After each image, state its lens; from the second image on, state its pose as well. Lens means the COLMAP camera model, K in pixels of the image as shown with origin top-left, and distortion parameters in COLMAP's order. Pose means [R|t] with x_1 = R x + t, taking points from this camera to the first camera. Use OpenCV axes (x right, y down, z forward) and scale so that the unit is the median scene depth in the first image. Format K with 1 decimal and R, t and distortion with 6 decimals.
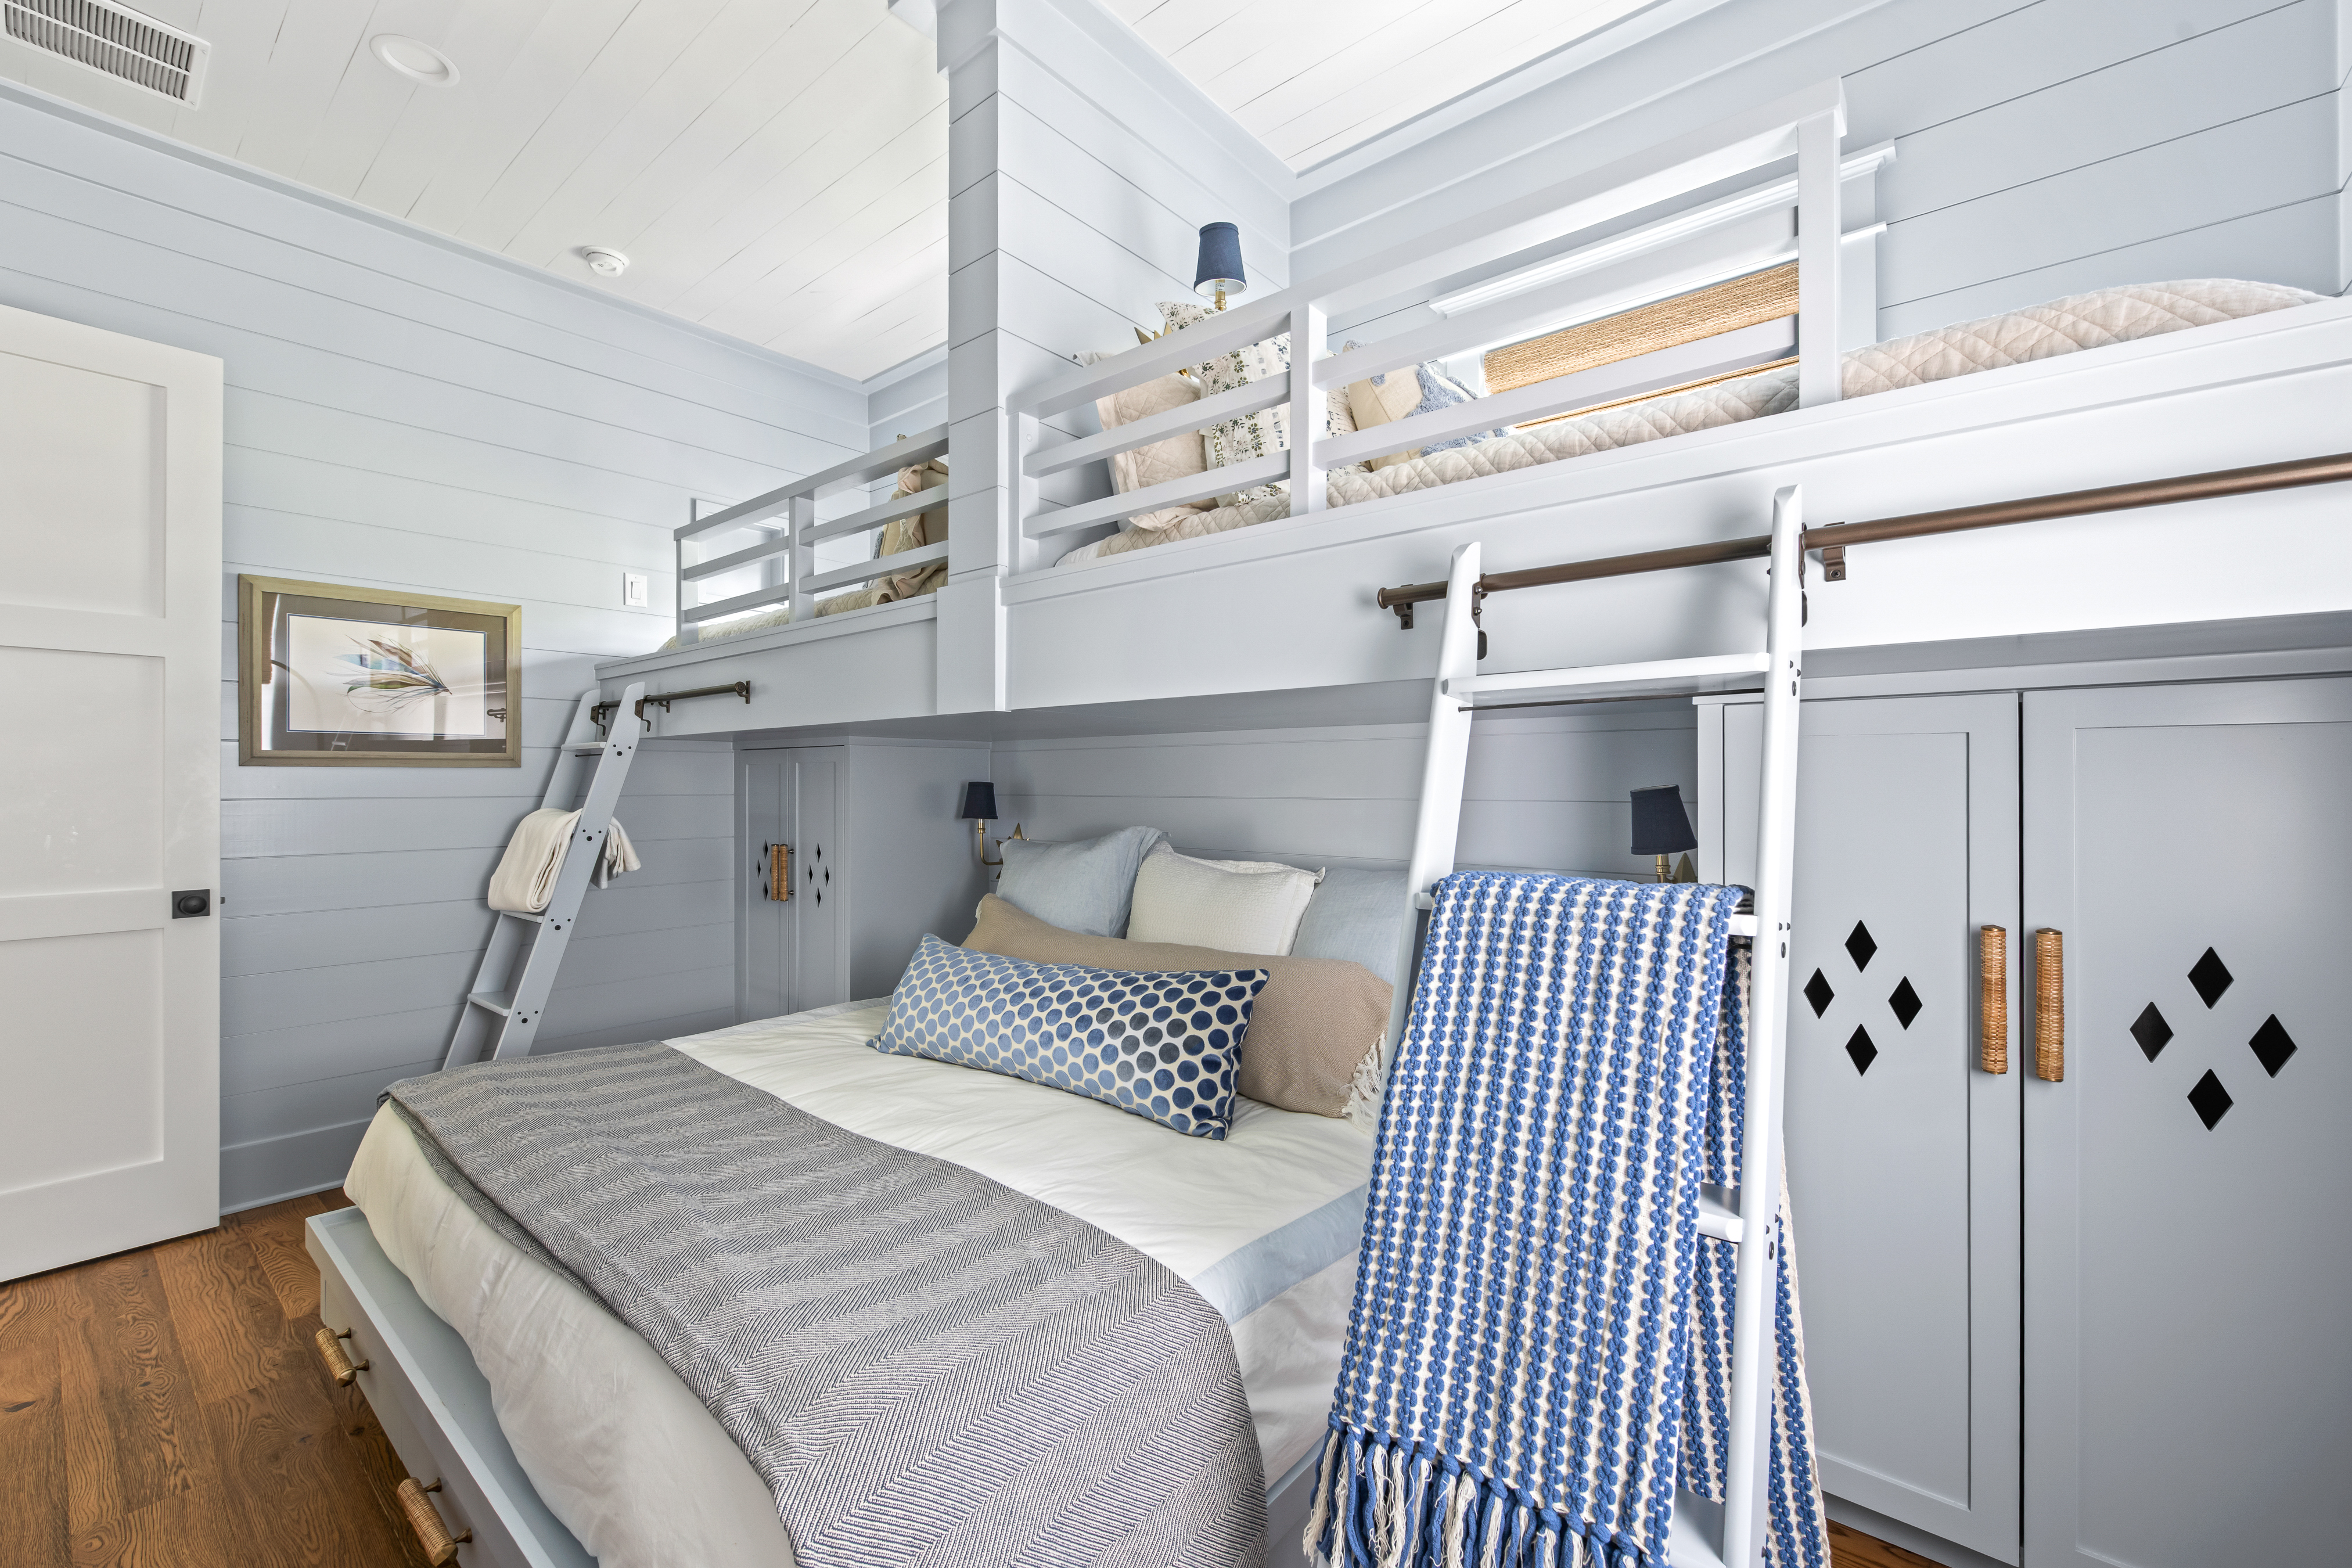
lens RADIAL K [[976.1, 0, 1162.9], [0, 976.1, 785.3], [0, 0, 1]] dist [0.003491, -0.003297]
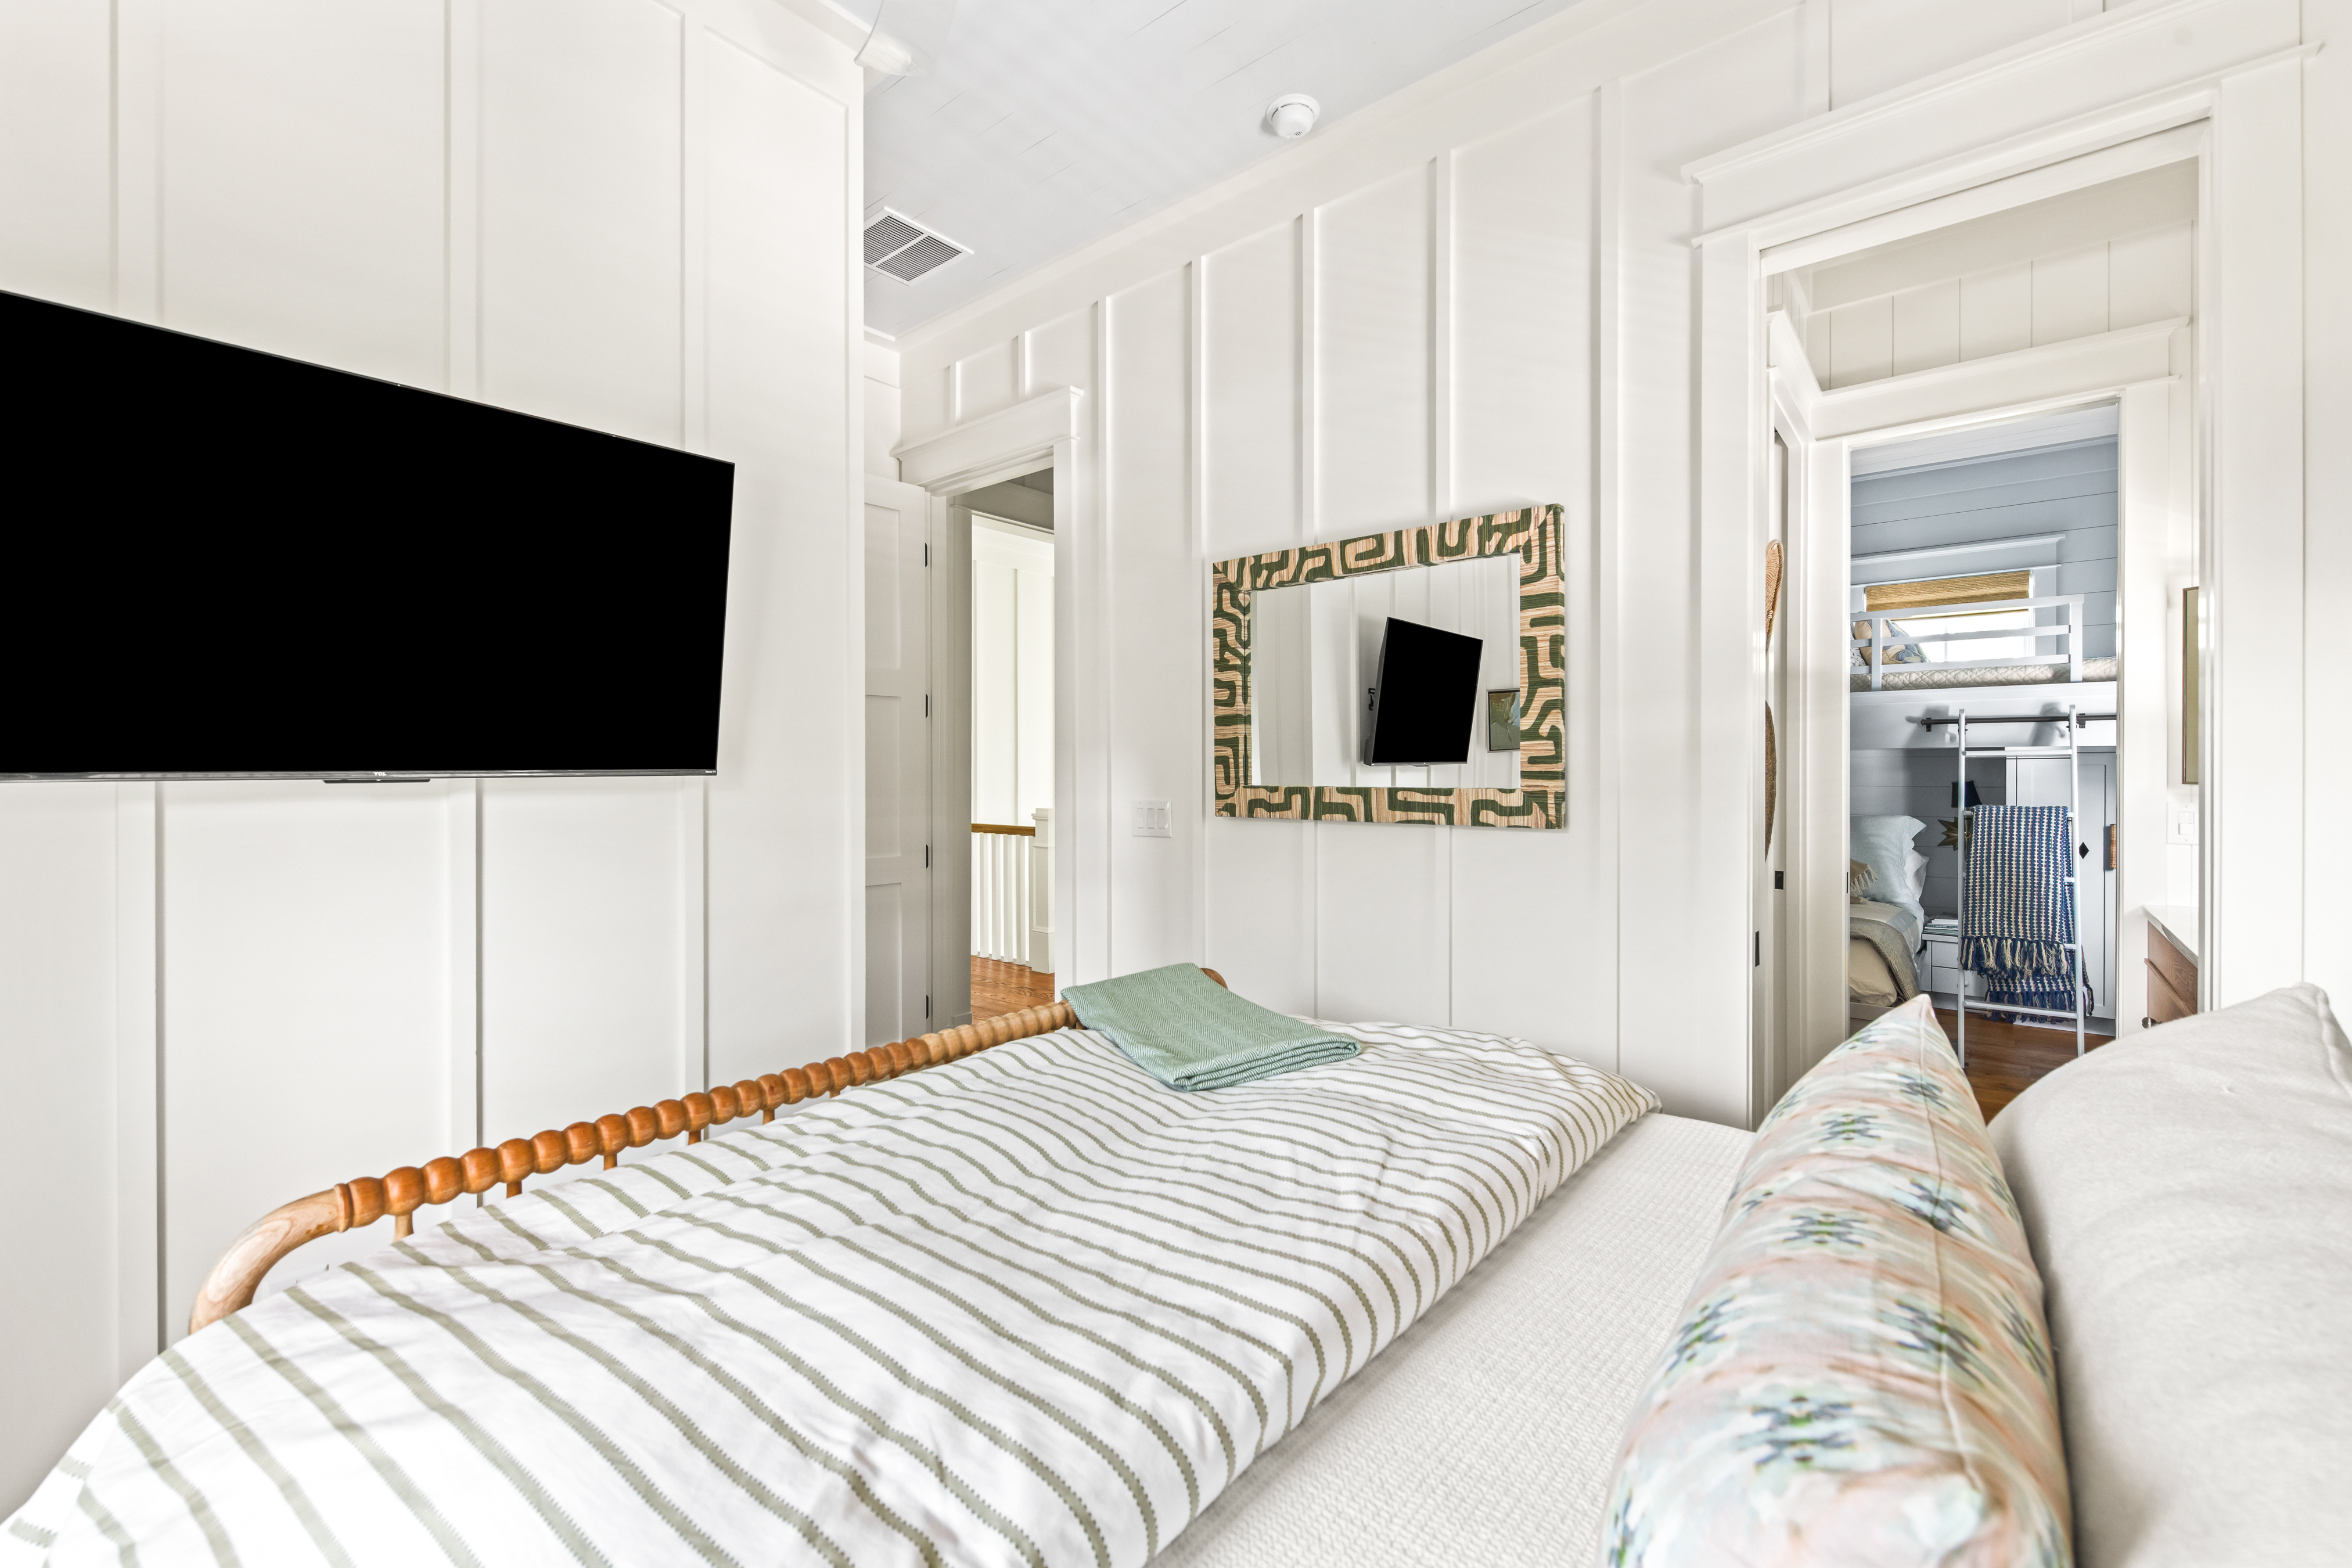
lens RADIAL K [[952.5, 0, 1202.9], [0, 952.5, 792.9], [0, 0, 1]] dist [0.001669, -0.000295]
pose [[0.999489, 0.006456, 0.031306, -2.180265], [-0.007081, 0.999777, 0.019877, -0.005850], [-0.031171, -0.020088, 0.999312, -1.994370]]
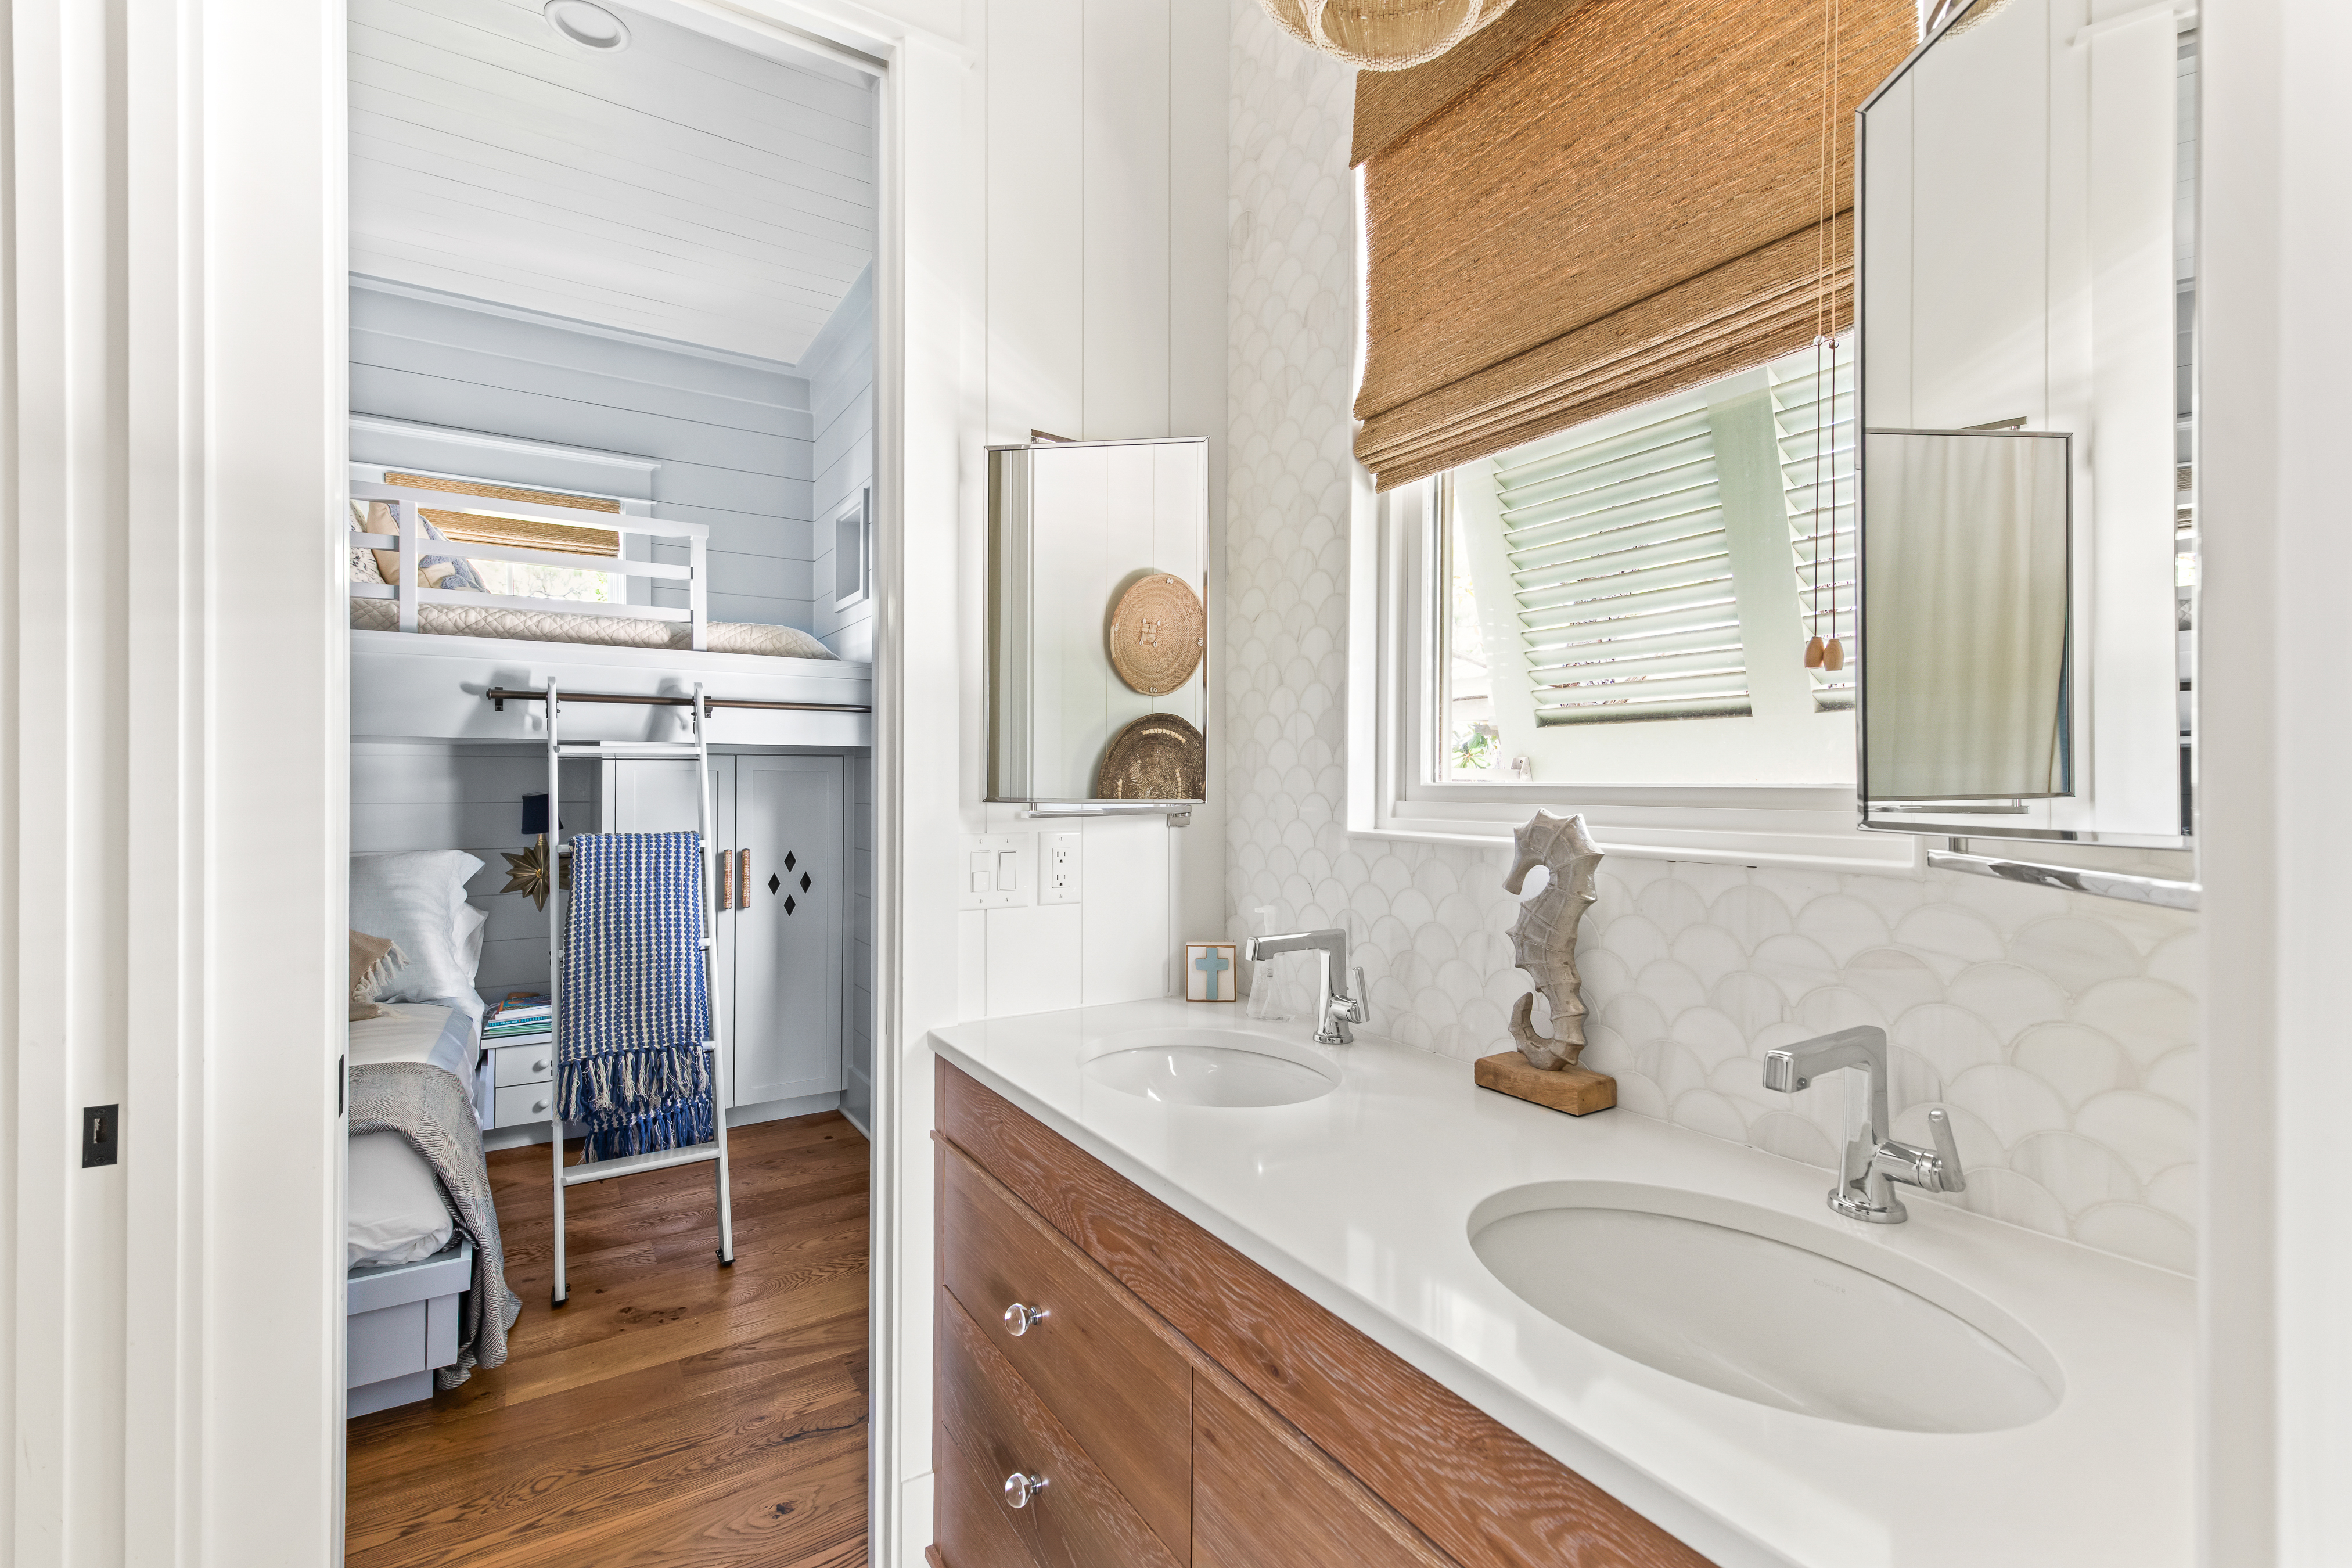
lens RADIAL K [[1071.9, 0, 1203.3], [0, 1071.9, 758.3], [0, 0, 1]] dist [0.002884, -0.002378]
pose [[0.277172, 0.023698, 0.960528, -1.337239], [-0.000303, 0.999698, -0.024576, -0.020795], [-0.960820, 0.006521, 0.277095, -0.853343]]
